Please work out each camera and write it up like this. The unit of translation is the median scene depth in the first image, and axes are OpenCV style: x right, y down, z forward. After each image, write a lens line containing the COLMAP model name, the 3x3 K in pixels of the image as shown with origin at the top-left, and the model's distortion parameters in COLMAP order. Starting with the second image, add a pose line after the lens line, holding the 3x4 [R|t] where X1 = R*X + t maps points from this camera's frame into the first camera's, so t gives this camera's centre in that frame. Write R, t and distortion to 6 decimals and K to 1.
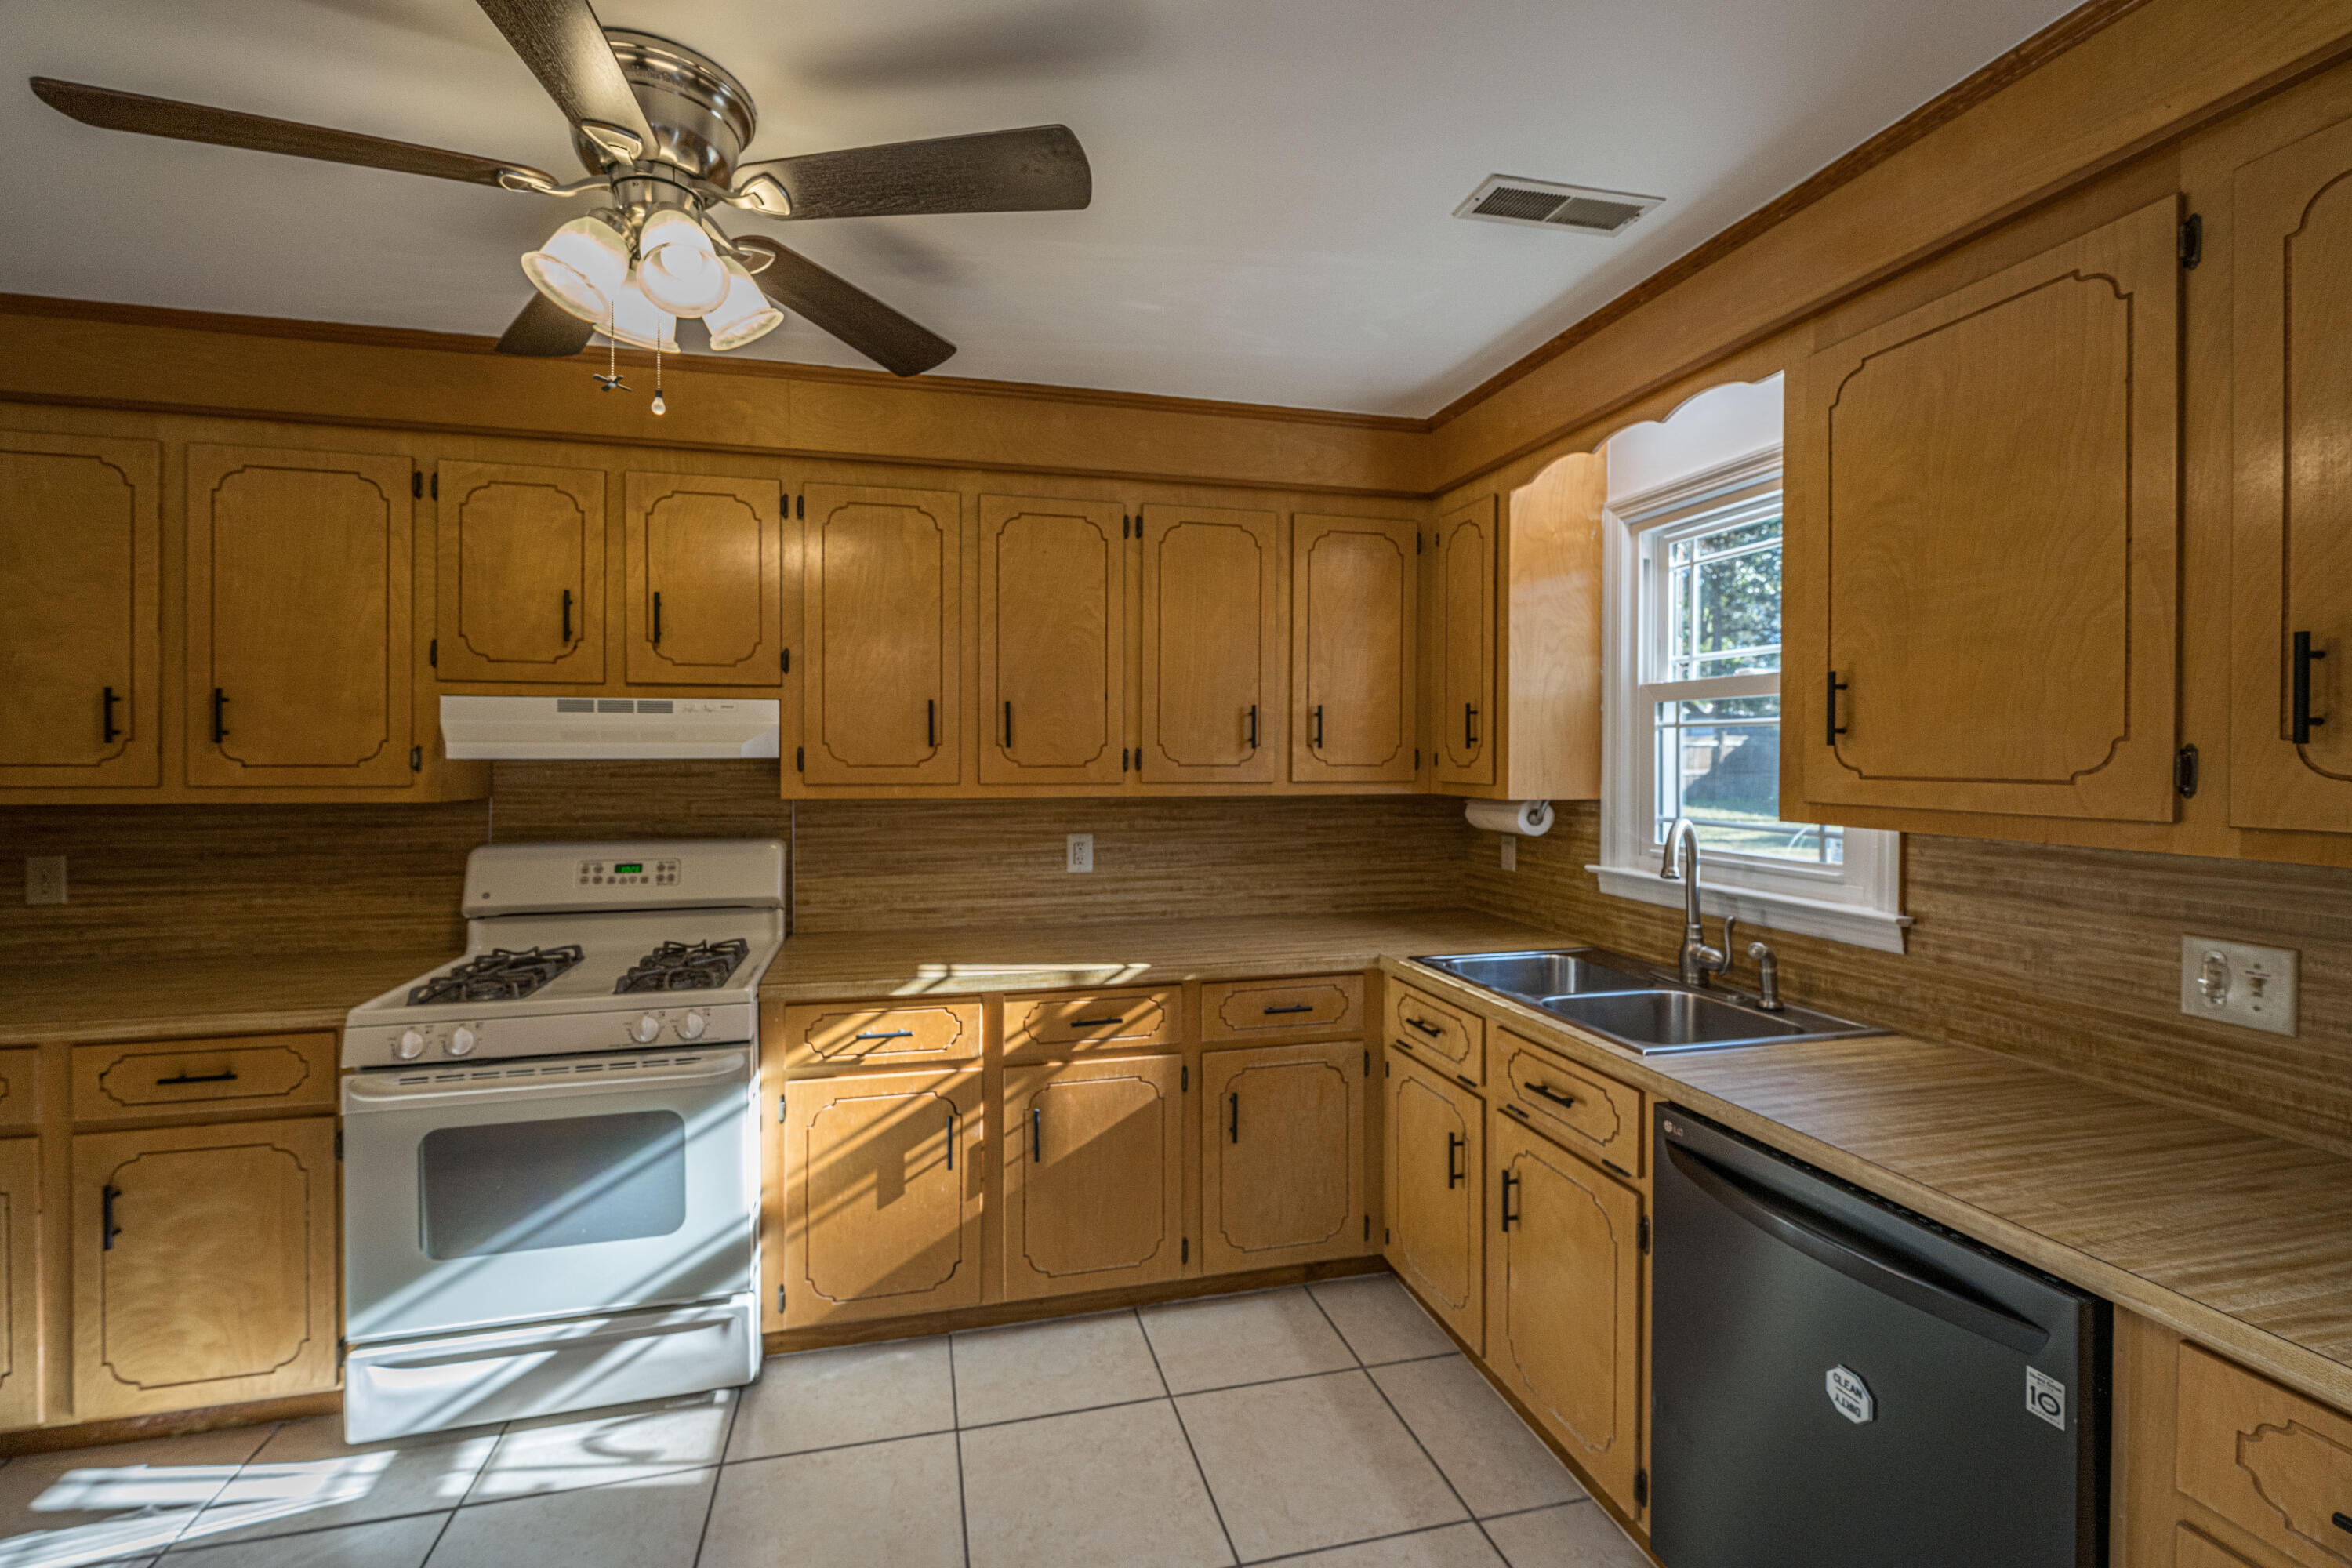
lens RADIAL K [[944.7, 0, 1119.5], [0, 944.7, 763.5], [0, 0, 1]] dist [0.001334, 0.000109]
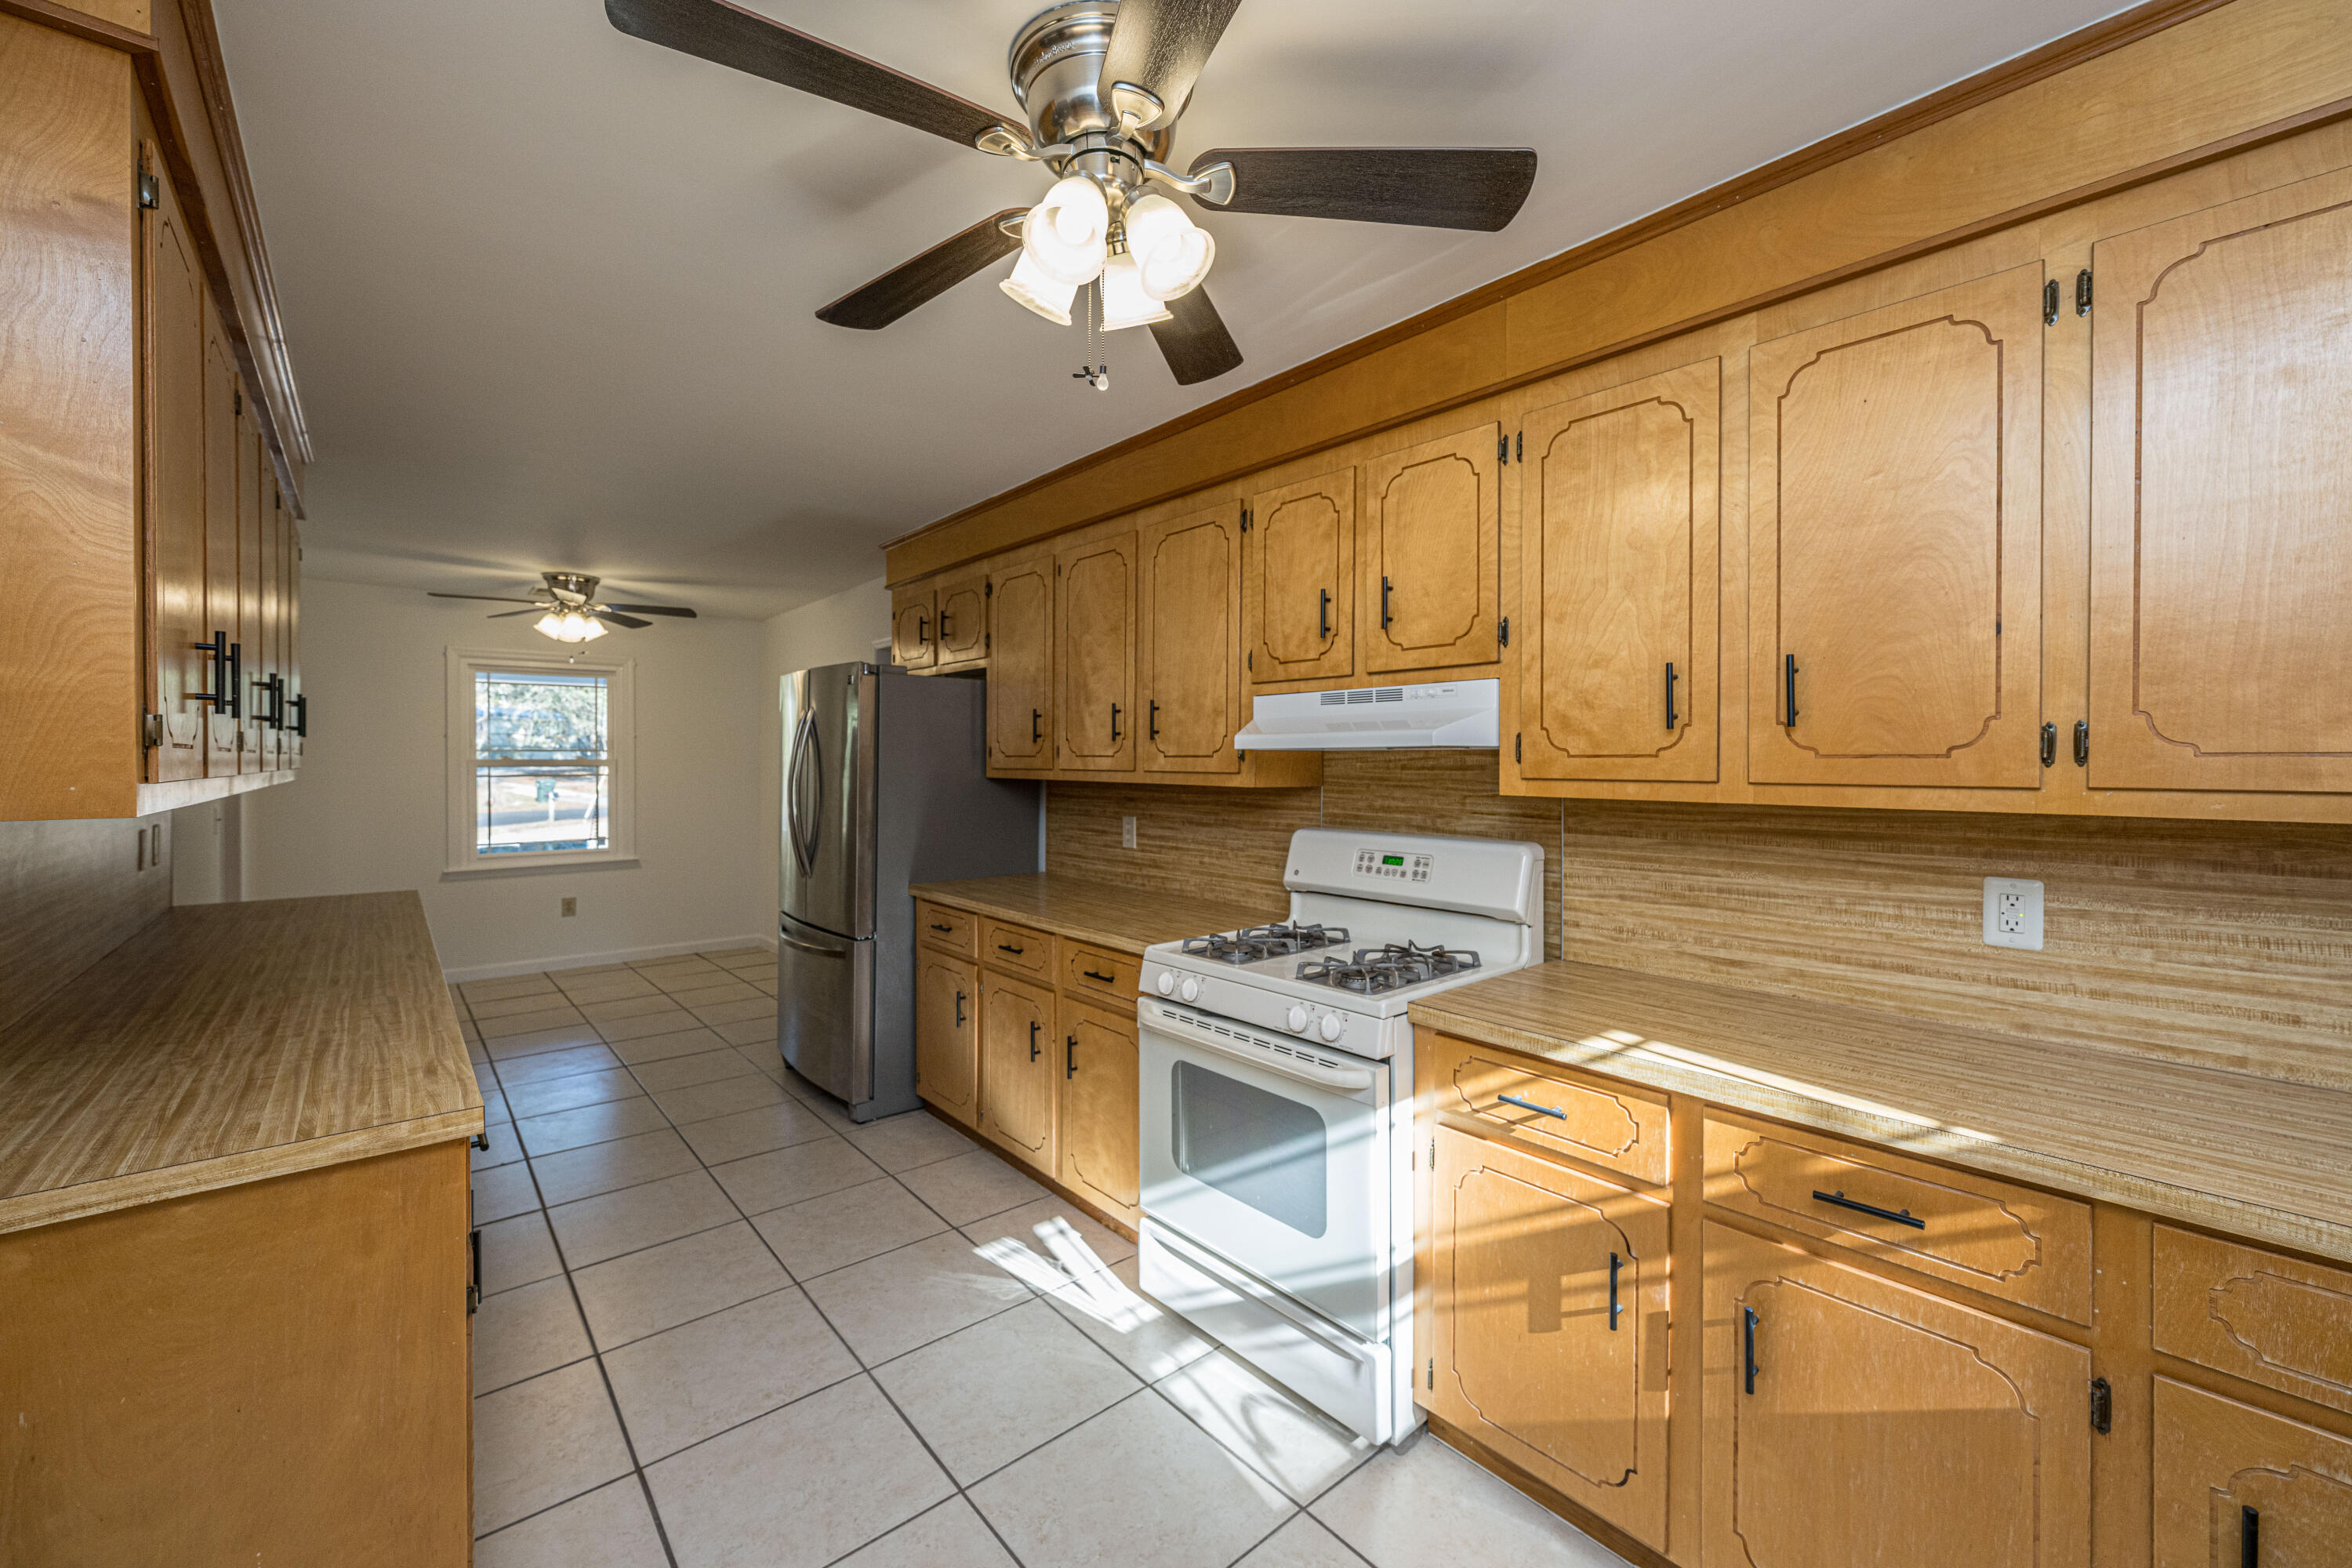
lens RADIAL K [[940.4, 0, 1212.7], [0, 940.4, 767.6], [0, 0, 1]] dist [-0.000055, -0.000023]
pose [[0.486873, 0.005718, -0.873454, 0.271407], [-0.012182, 0.999926, -0.000244, 0.017284], [0.873388, 0.010759, 0.486907, 0.383542]]
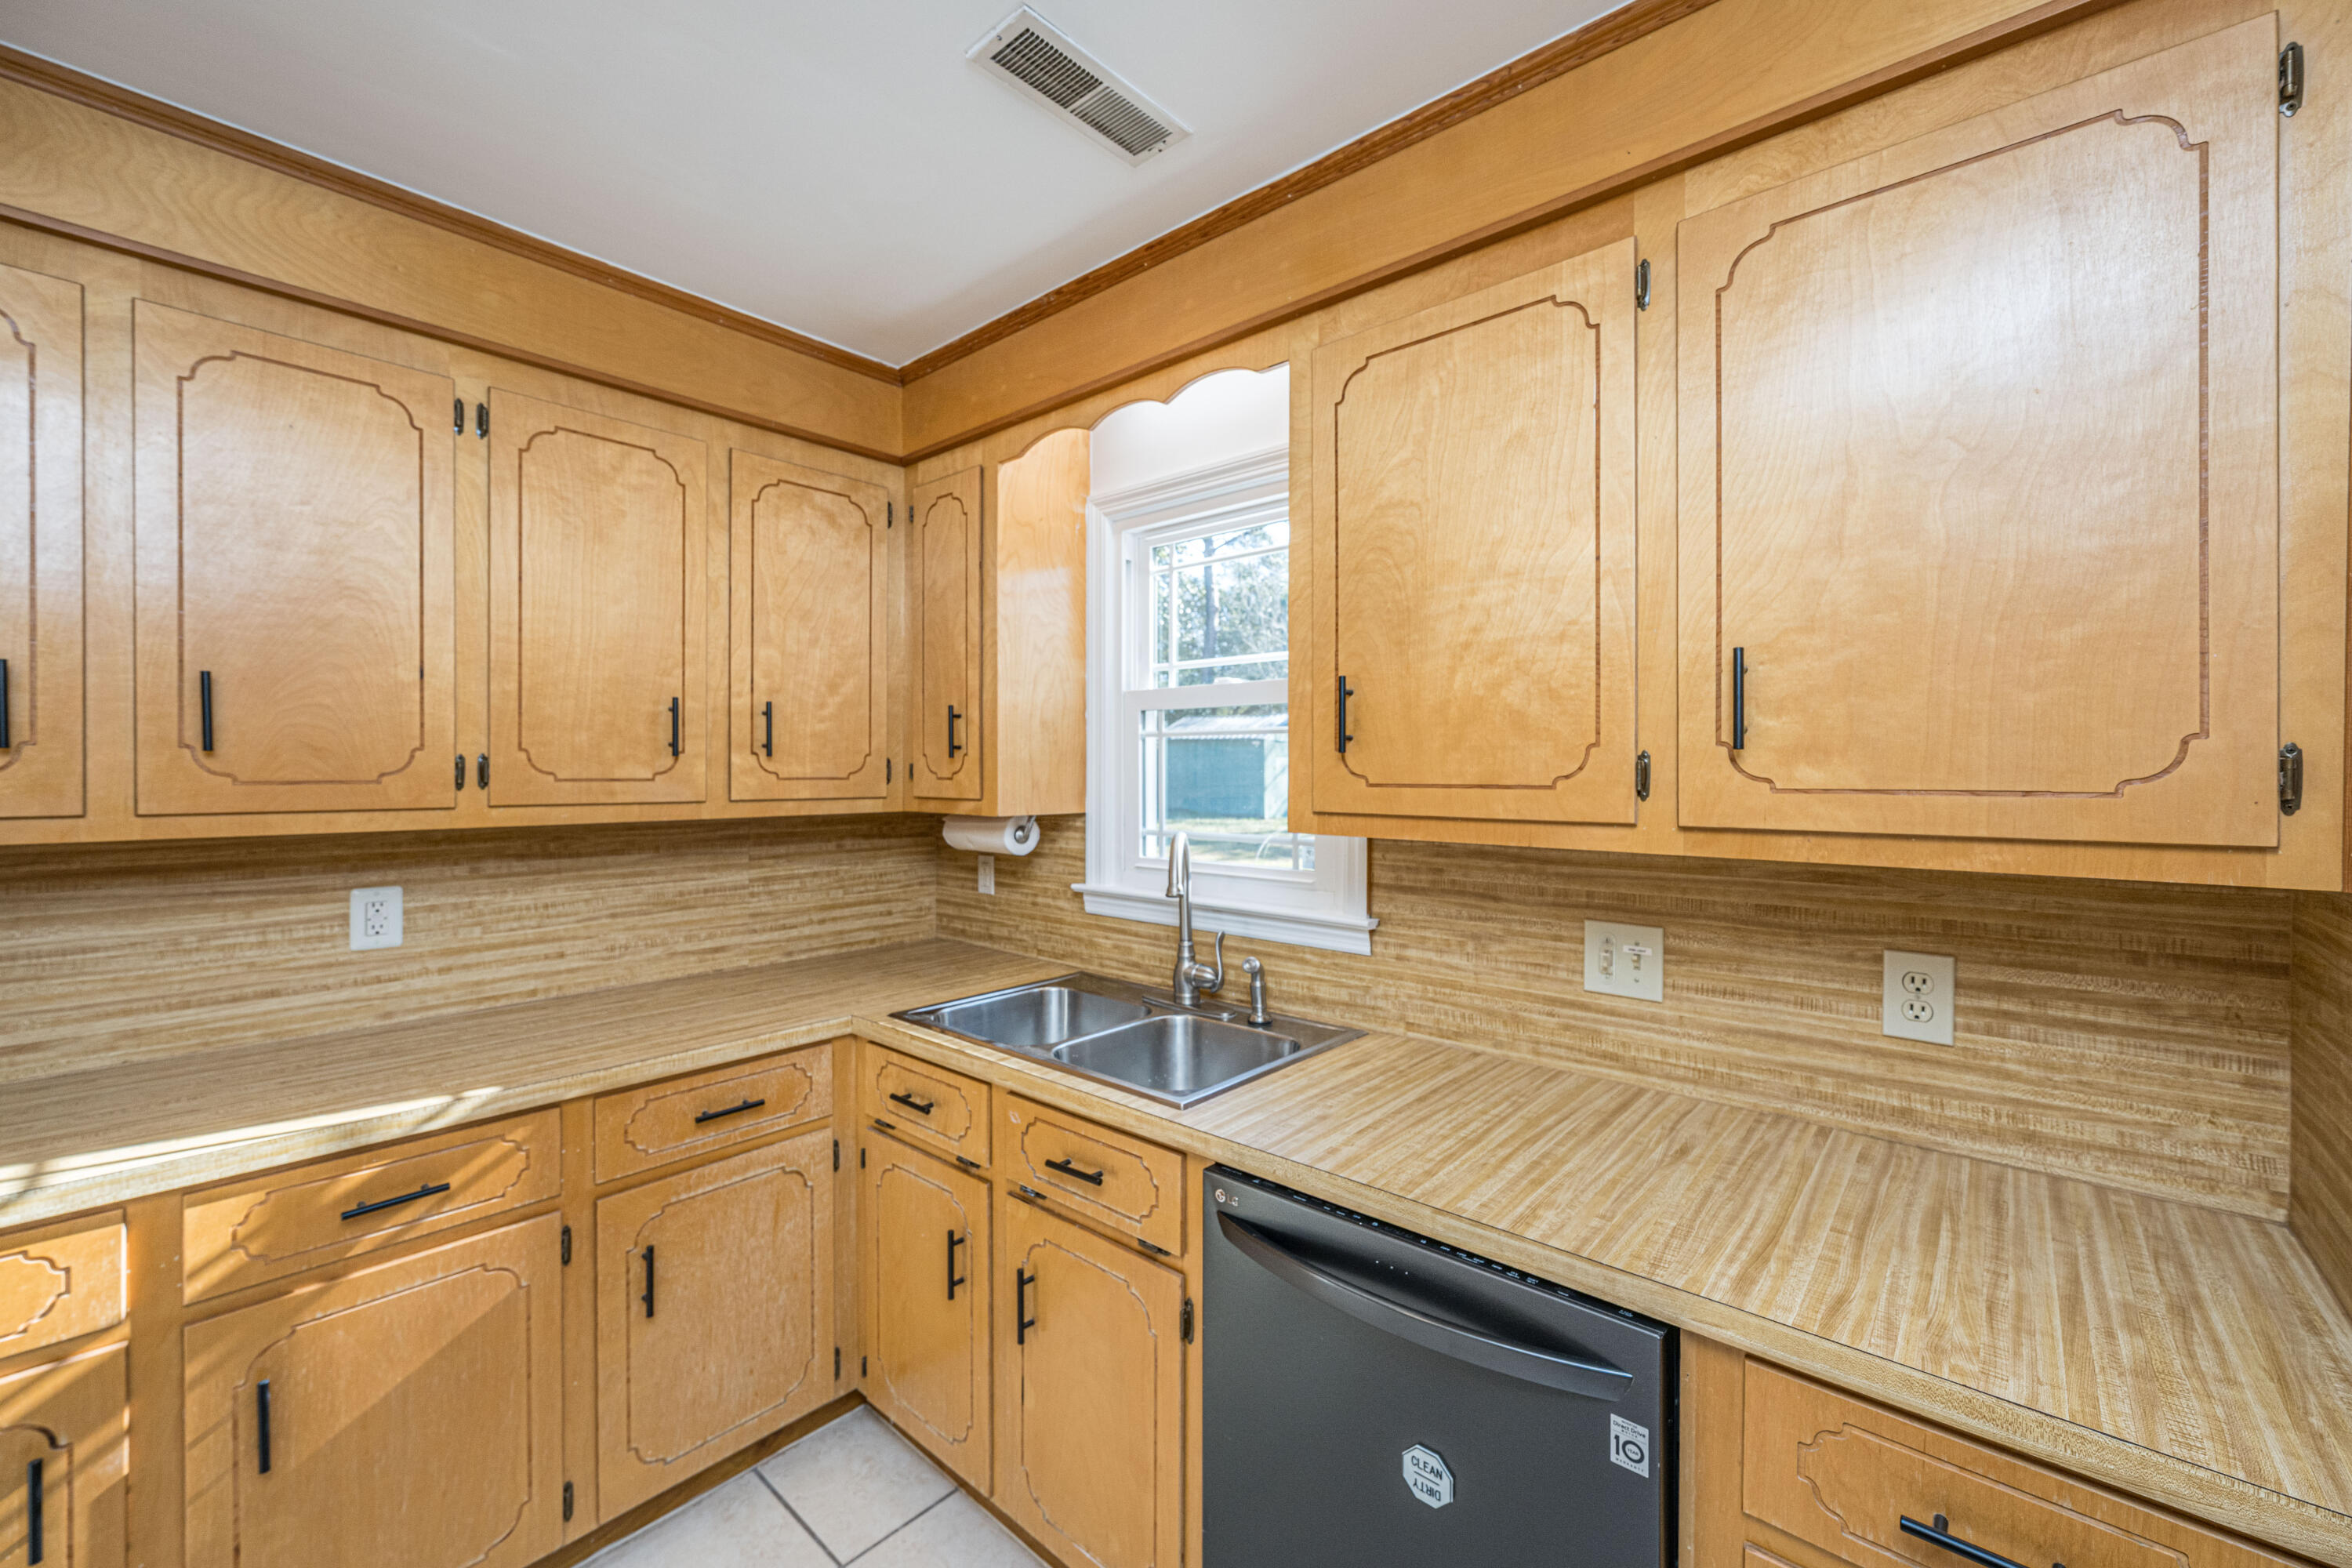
lens RADIAL K [[944.6, 0, 1144.2], [0, 944.6, 776.2], [0, 0, 1]] dist [-0.000083, -0.000080]
pose [[0.819959, -0.004549, 0.572404, 0.023592], [0.006318, 0.999979, -0.001104, 0.003145], [-0.572387, 0.004521, 0.819971, 0.218080]]
